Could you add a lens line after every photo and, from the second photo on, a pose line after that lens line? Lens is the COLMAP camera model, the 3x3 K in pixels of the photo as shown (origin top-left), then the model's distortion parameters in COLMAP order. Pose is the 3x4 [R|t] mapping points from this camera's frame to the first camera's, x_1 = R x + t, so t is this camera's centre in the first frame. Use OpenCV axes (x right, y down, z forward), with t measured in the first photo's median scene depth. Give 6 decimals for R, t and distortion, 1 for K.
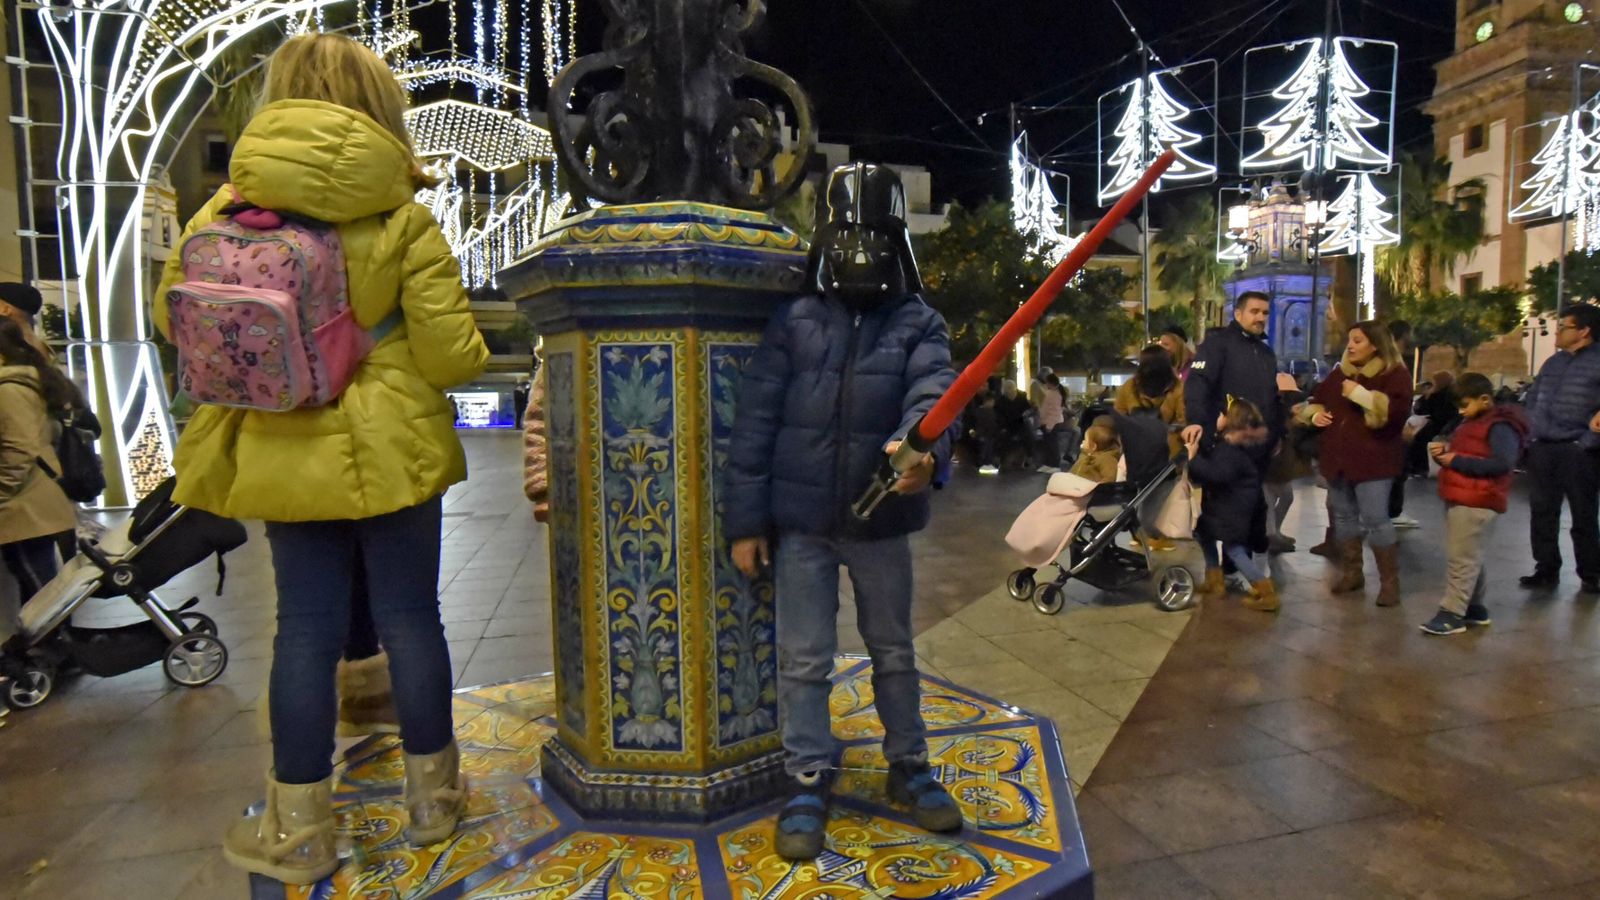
lens RADIAL K [[877.6, 0, 847.4], [0, 877.6, 447.1], [0, 0, 1]] dist [-0.002521, 0.000388]
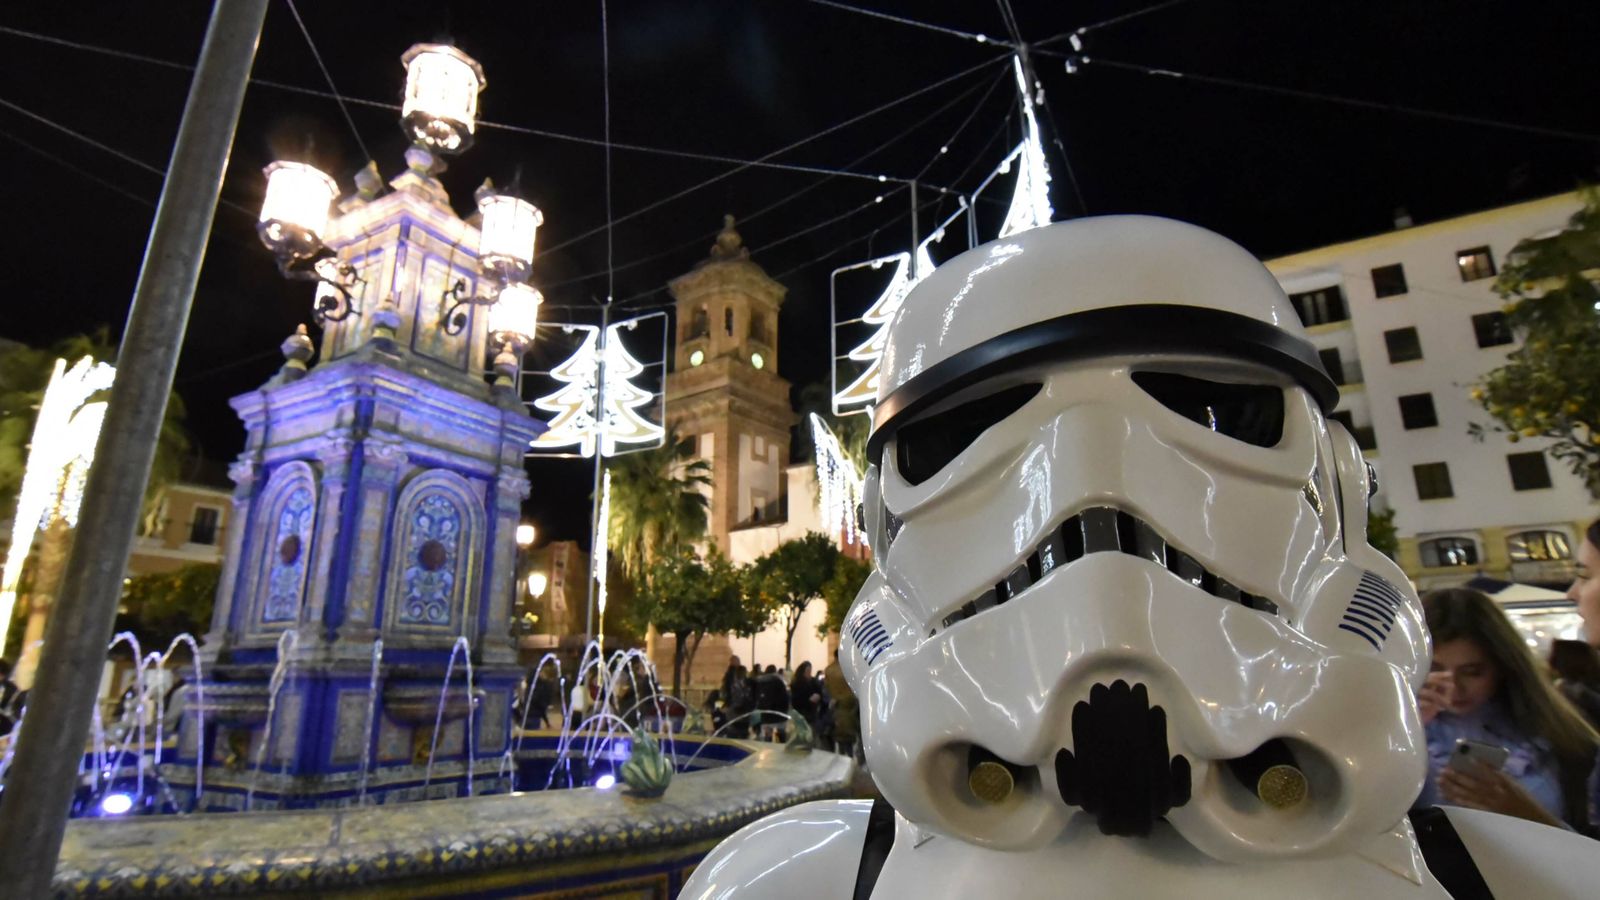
lens RADIAL K [[797.2, 0, 803.5], [0, 797.2, 460.9], [0, 0, 1]] dist [-0.015786, -0.000217]
pose [[0.705709, 0.188704, 0.682910, 0.335488], [0.046476, 0.949473, -0.310389, -0.055000], [-0.706976, 0.250783, 0.661281, 0.583020]]
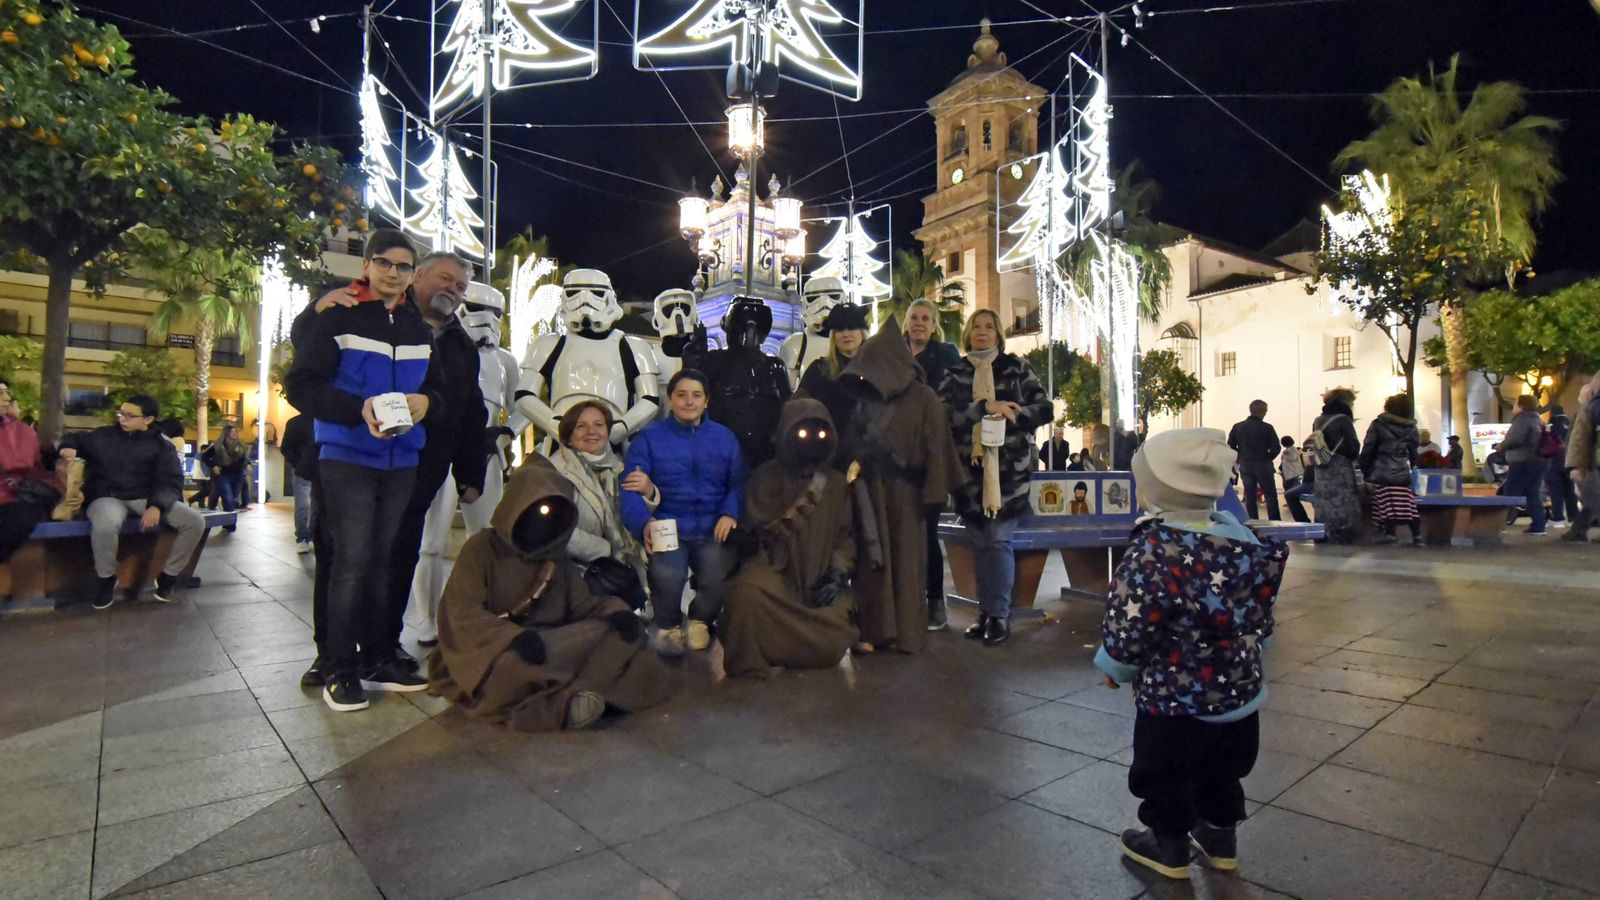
lens RADIAL K [[797.2, 0, 803.5], [0, 797.2, 460.9], [0, 0, 1]] dist [-0.015786, -0.000217]
pose [[0.908729, 0.021591, 0.416827, 0.222343], [0.015891, 0.996147, -0.086245, -0.003982], [-0.417083, 0.084997, 0.904885, 0.332535]]
